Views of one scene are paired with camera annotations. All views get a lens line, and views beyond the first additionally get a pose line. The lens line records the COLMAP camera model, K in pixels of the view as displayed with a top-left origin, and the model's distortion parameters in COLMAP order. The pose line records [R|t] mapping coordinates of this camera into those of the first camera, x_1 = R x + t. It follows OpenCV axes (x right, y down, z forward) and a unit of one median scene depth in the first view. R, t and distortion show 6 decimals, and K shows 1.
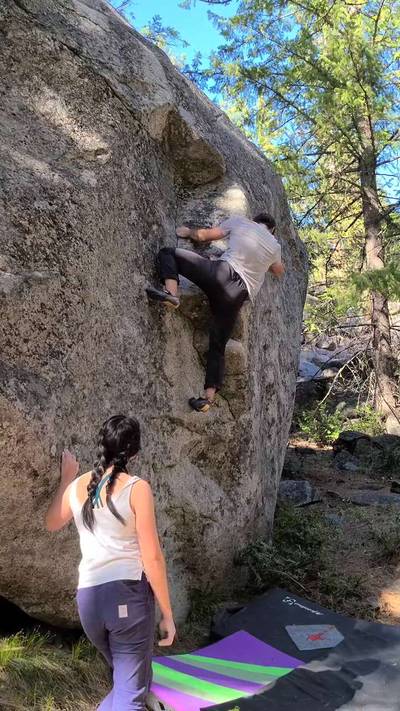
lens RADIAL K [[664.6, 0, 201.7], [0, 664.6, 348.6], [0, 0, 1]] dist [0.013156, 0.000000]
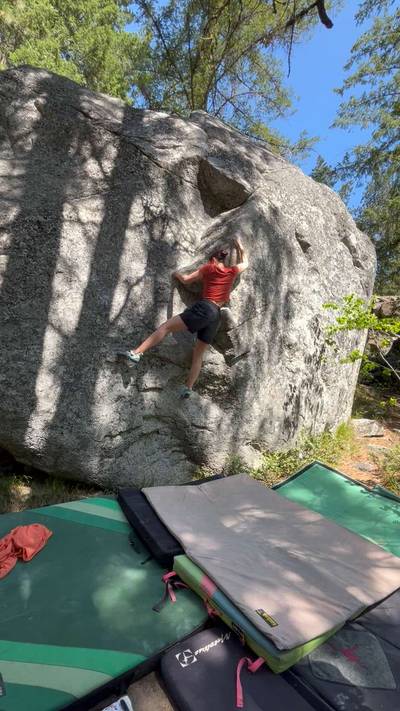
lens RADIAL K [[330.8, 0, 199.5], [0, 330.8, 358.5], [0, 0, 1]] dist [-0.004262, 0.002197]
pose [[0.839957, 0.013011, -0.542498, 0.435865], [0.005775, 0.999442, 0.032911, 0.083623], [0.542623, -0.030777, 0.839412, 0.417295]]
